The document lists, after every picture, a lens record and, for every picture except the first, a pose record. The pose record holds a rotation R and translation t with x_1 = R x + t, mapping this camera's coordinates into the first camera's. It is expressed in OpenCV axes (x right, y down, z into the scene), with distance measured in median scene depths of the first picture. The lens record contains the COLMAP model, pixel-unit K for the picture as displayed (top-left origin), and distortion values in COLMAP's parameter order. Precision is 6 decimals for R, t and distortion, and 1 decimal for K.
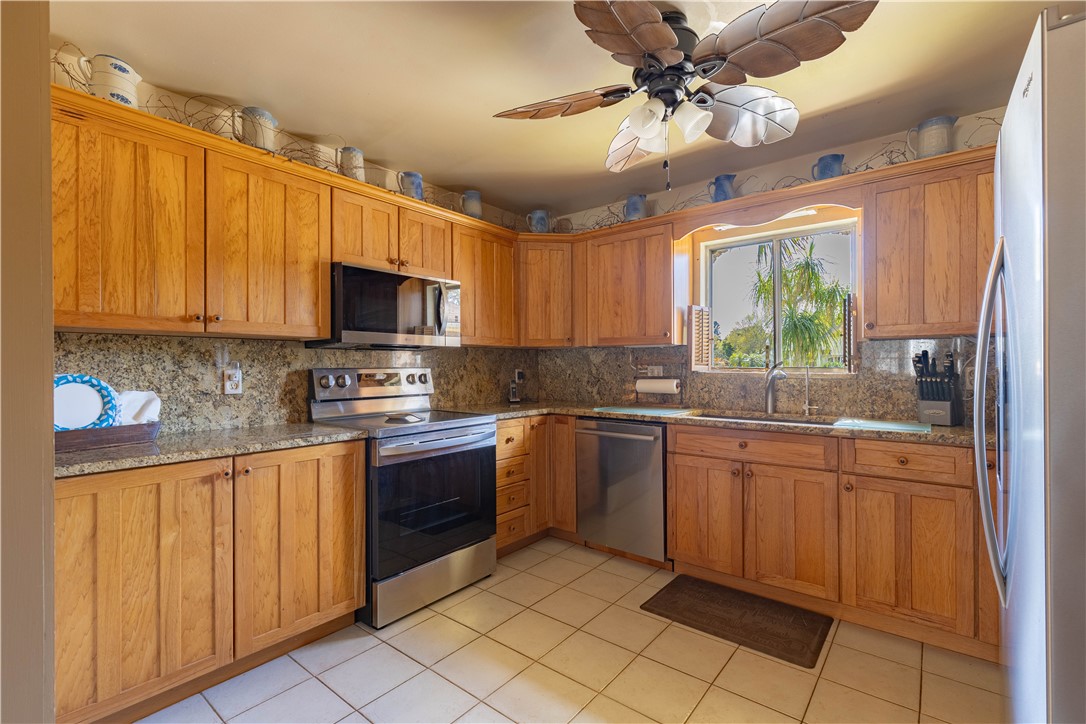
lens RADIAL K [[482.2, 0, 542.3], [0, 482.2, 364.9], [0, 0, 1]] dist [0.002580, -0.001532]
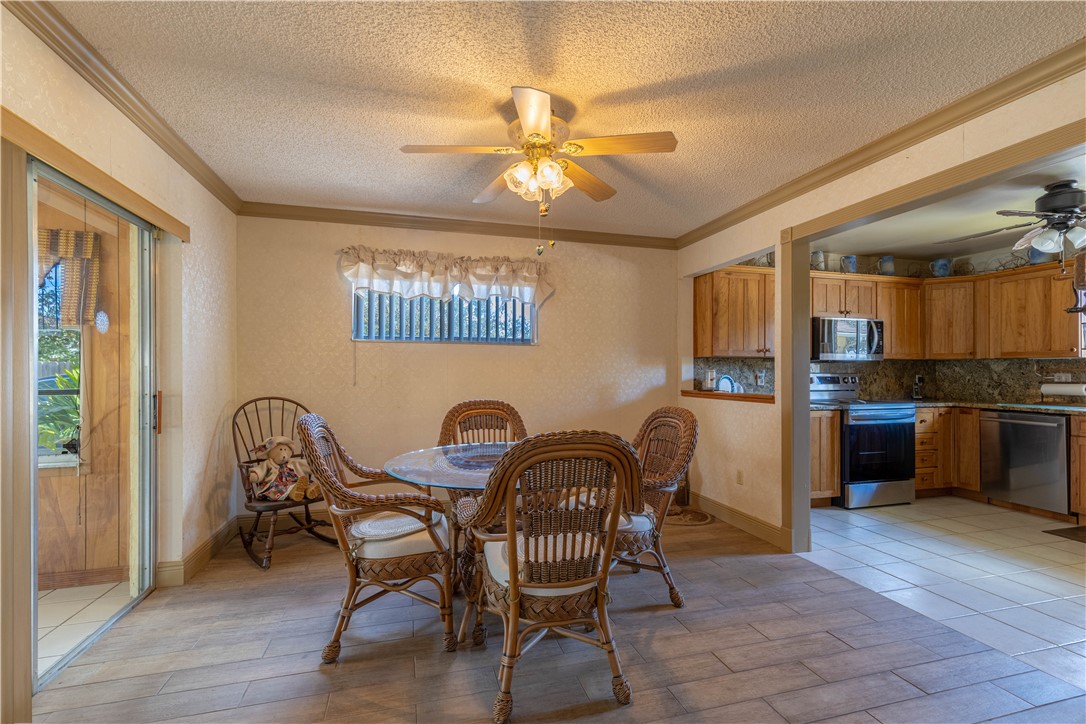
lens RADIAL K [[482.2, 0, 541.1], [0, 482.2, 368.3], [0, 0, 1]] dist [0.002580, -0.001532]
pose [[0.812945, 0.002755, -0.582334, -0.169137], [-0.005046, 0.999985, -0.002313, -0.002231], [0.582319, 0.004818, 0.812946, -0.995330]]
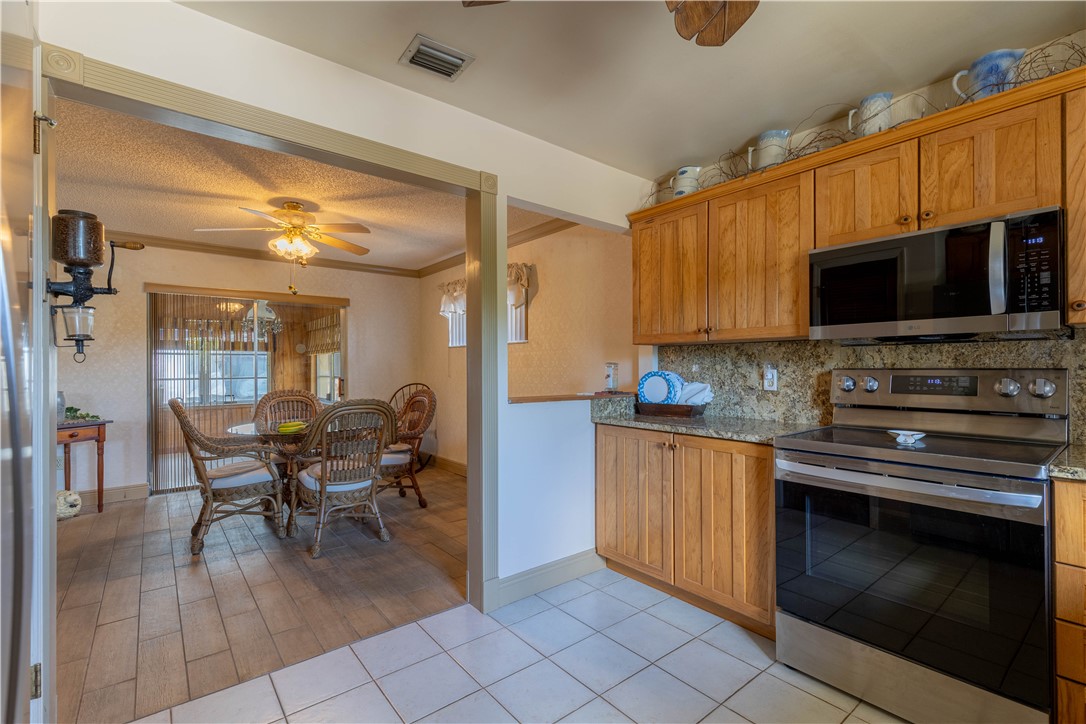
lens RADIAL K [[482.2, 0, 548.9], [0, 482.2, 366.0], [0, 0, 1]] dist [0.002580, -0.001532]
pose [[-0.202762, 0.001905, -0.979226, 0.477878], [0.005768, 0.999983, 0.000752, -0.001166], [0.979211, -0.005496, -0.202769, 0.593292]]
